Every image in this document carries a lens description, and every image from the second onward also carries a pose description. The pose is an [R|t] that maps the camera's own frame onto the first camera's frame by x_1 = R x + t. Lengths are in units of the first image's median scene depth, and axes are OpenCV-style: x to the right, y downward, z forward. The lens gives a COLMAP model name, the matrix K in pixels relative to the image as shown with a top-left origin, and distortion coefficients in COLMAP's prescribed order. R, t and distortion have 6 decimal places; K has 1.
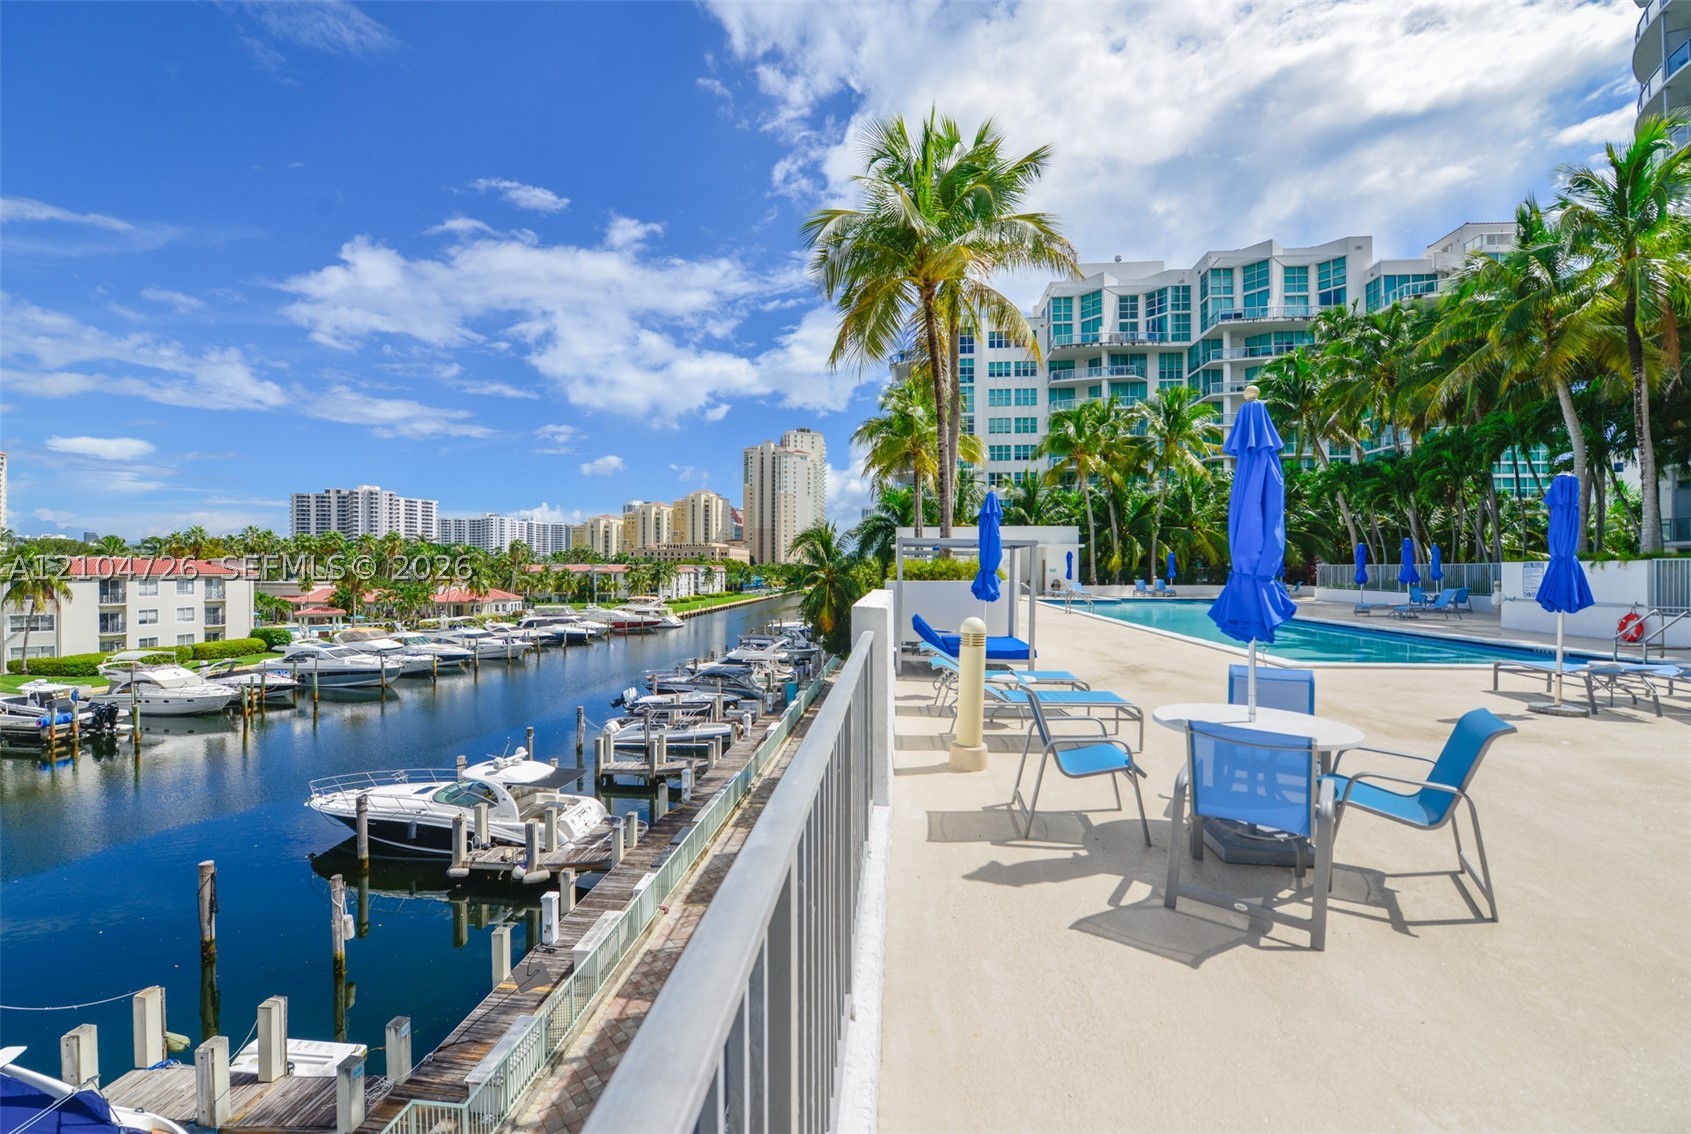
lens RADIAL K [[692.8, 0, 837.1], [0, 692.8, 565.4], [0, 0, 1]] dist [-0.010294, -0.004504]
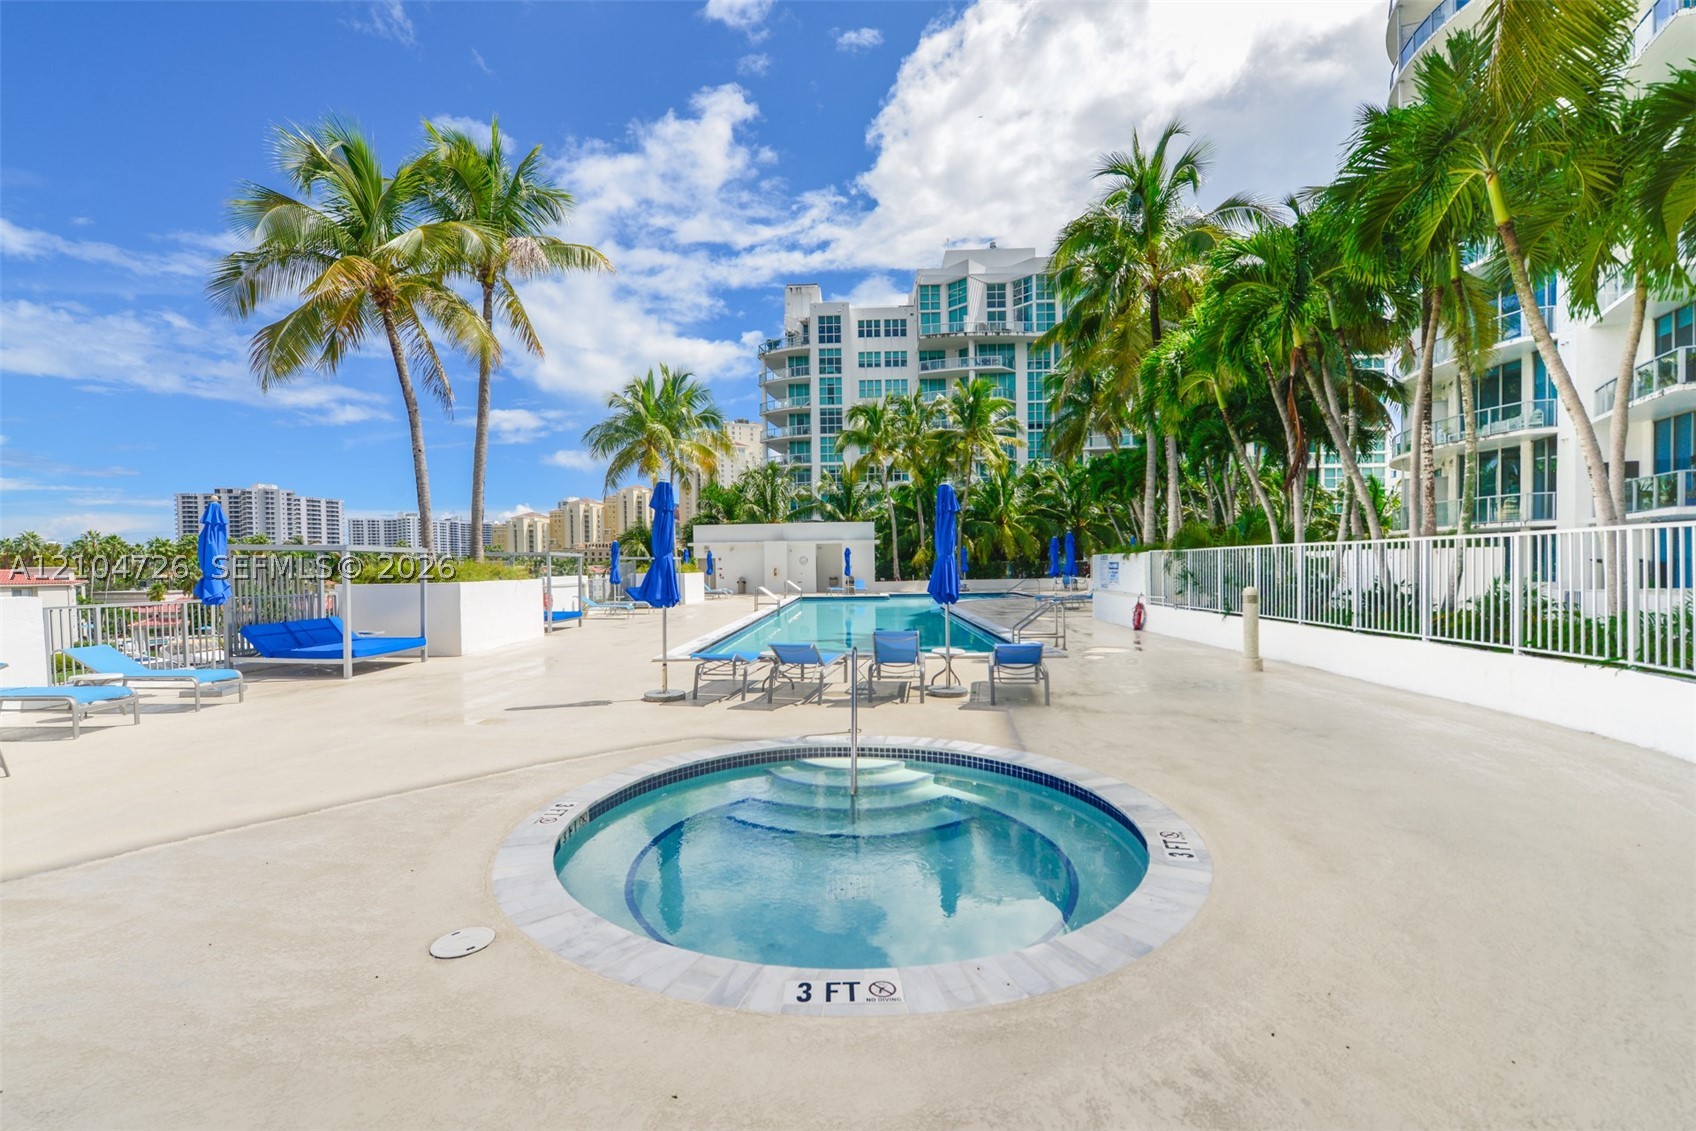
lens RADIAL K [[723.9, 0, 847.3], [0, 723.9, 580.7], [0, 0, 1]] dist [-0.010857, -0.000297]
pose [[0.998067, -0.017198, 0.059722, 0.131771], [0.015662, 0.999537, 0.026085, -0.000101], [-0.060143, -0.025099, 0.997874, -0.018023]]
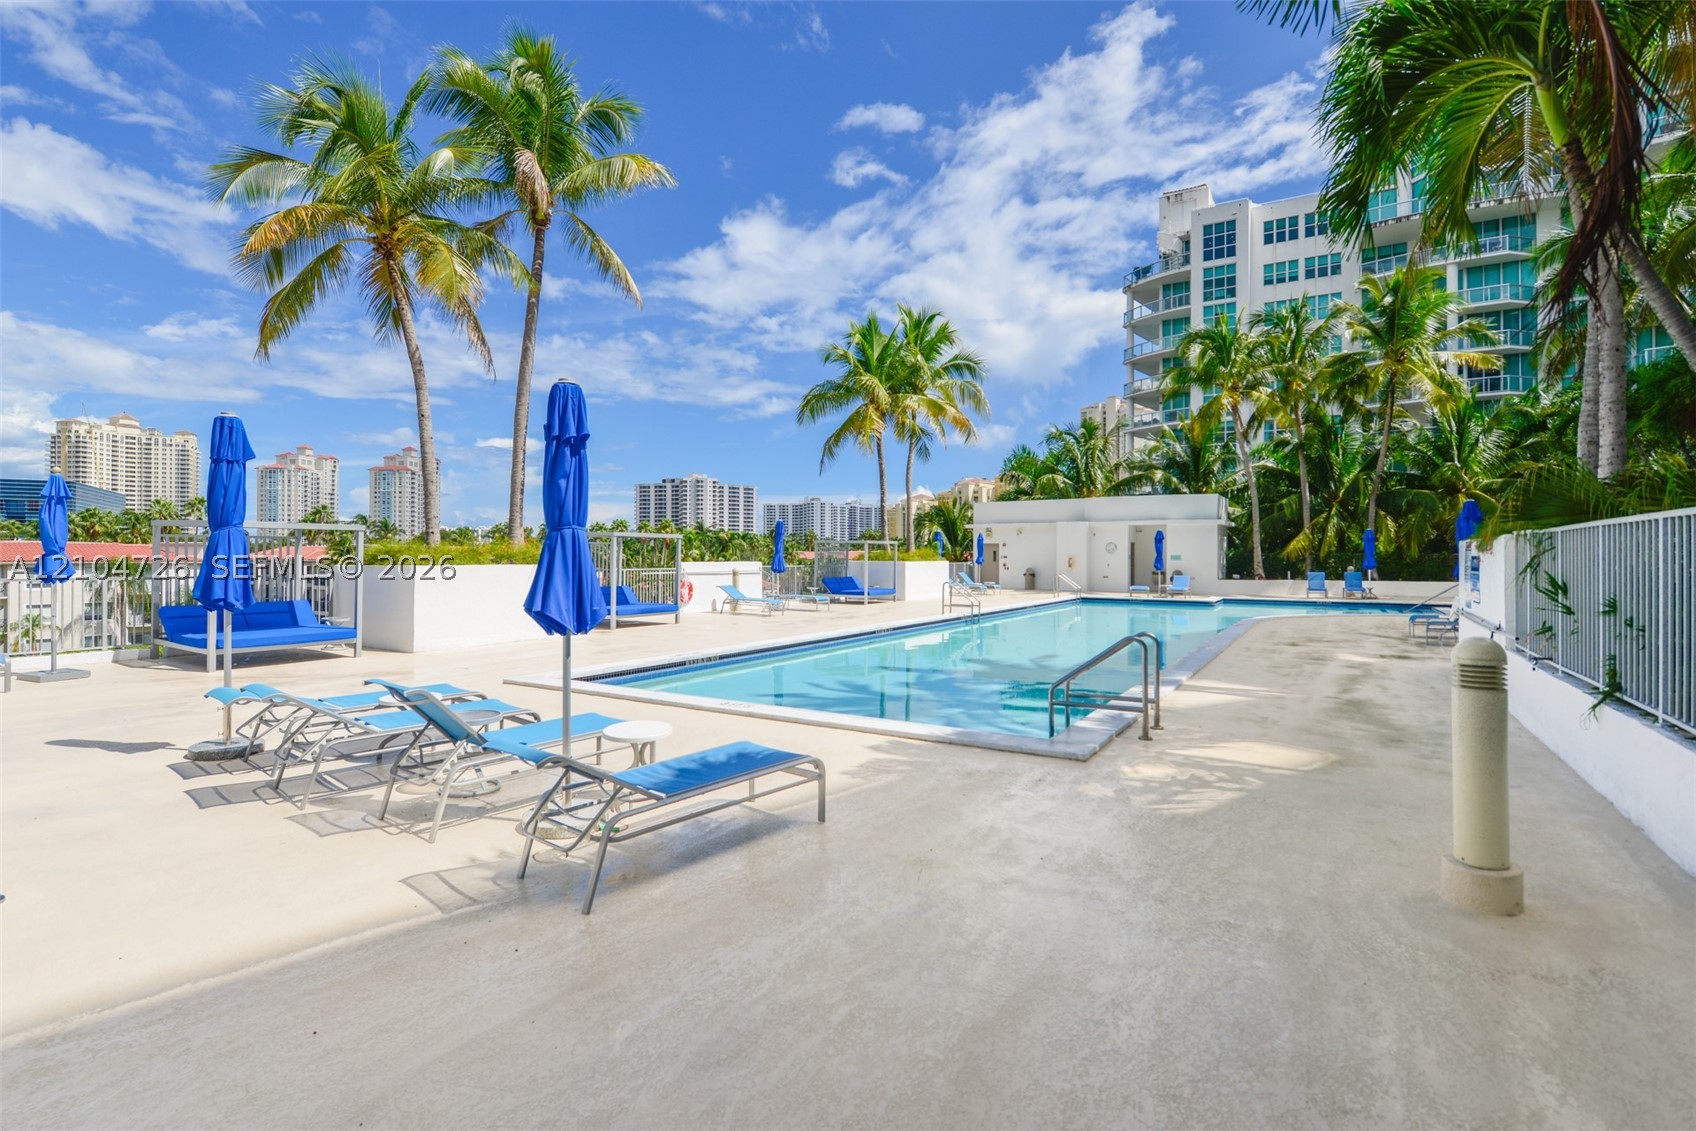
lens RADIAL K [[818.7, 0, 842.7], [0, 818.7, 539.4], [0, 0, 1]] dist [-0.004543, -0.000504]
pose [[0.894259, -0.008023, -0.447478, 0.197079], [0.001191, 0.999878, -0.015546, 0.000793], [0.447548, 0.013369, 0.894160, 0.056858]]
